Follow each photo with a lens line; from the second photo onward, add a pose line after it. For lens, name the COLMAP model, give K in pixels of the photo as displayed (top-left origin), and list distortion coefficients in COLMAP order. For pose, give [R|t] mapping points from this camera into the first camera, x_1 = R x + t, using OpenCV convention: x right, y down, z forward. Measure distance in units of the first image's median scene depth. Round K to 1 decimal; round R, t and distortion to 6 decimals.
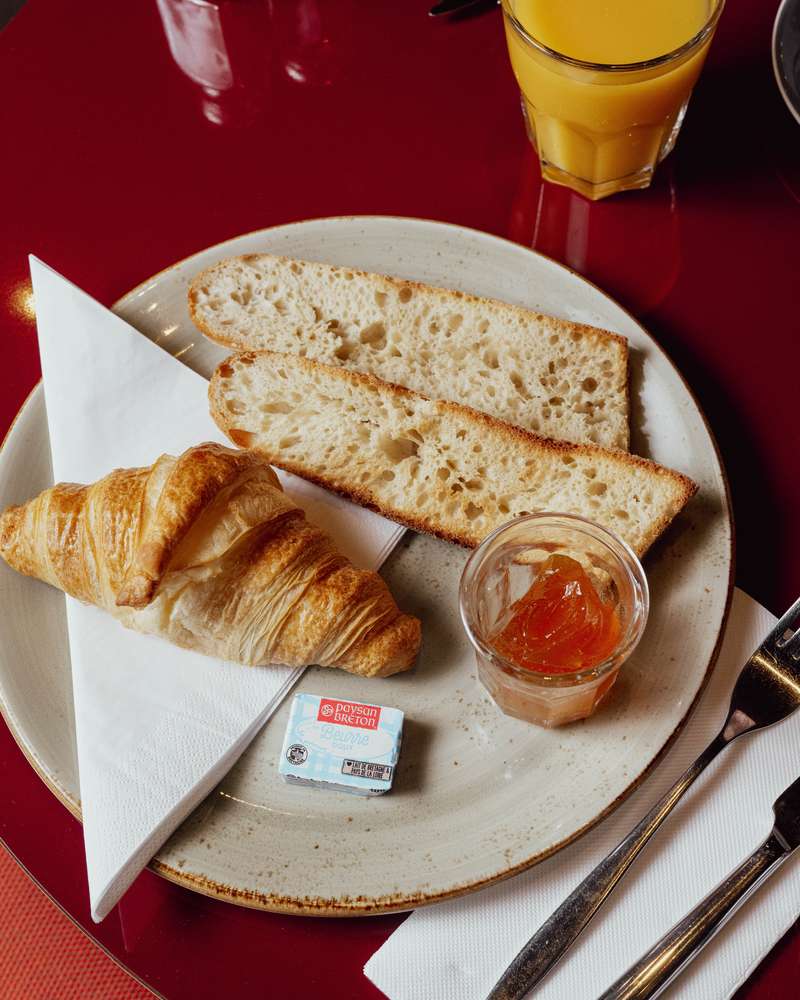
lens RADIAL K [[1678.4, 0, 400.0], [0, 1678.4, 500.0], [0, 0, 1]] dist [0.030303, 0.025312]
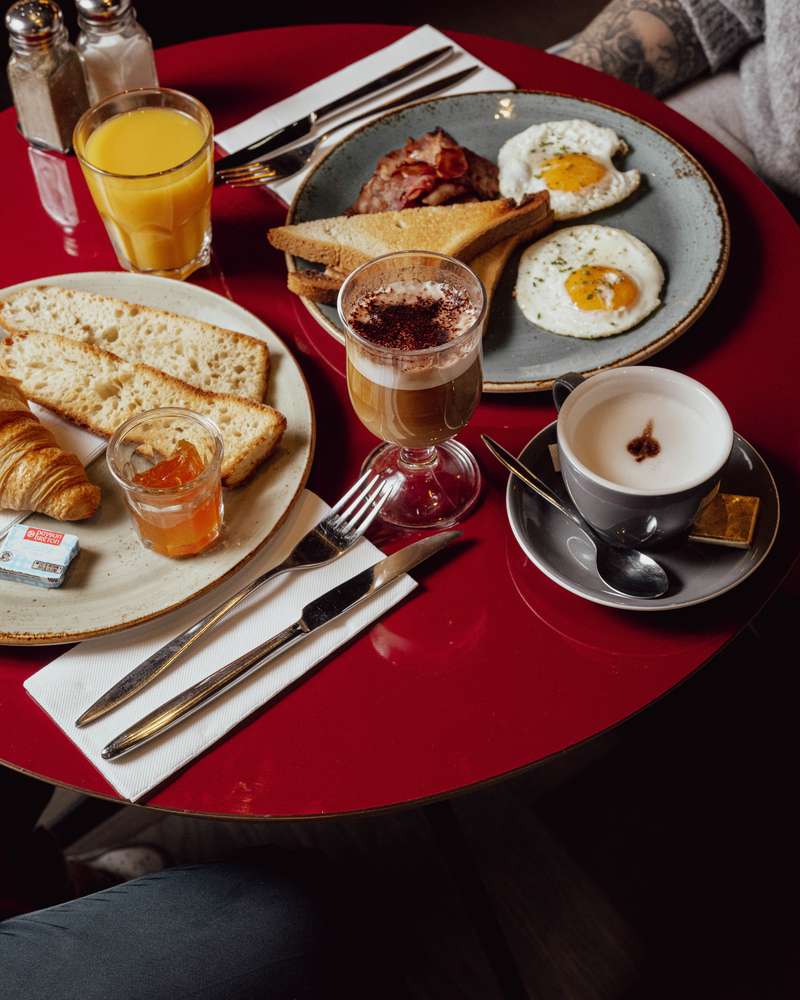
lens RADIAL K [[1678.4, 0, 400.0], [0, 1678.4, 500.0], [0, 0, 1]] dist [0.030303, 0.025312]
pose [[0.996151, 0.075499, -0.044532, 0.345308], [-0.083965, 0.967739, -0.237552, 0.412936], [0.025161, 0.240377, 0.970354, -0.486840]]
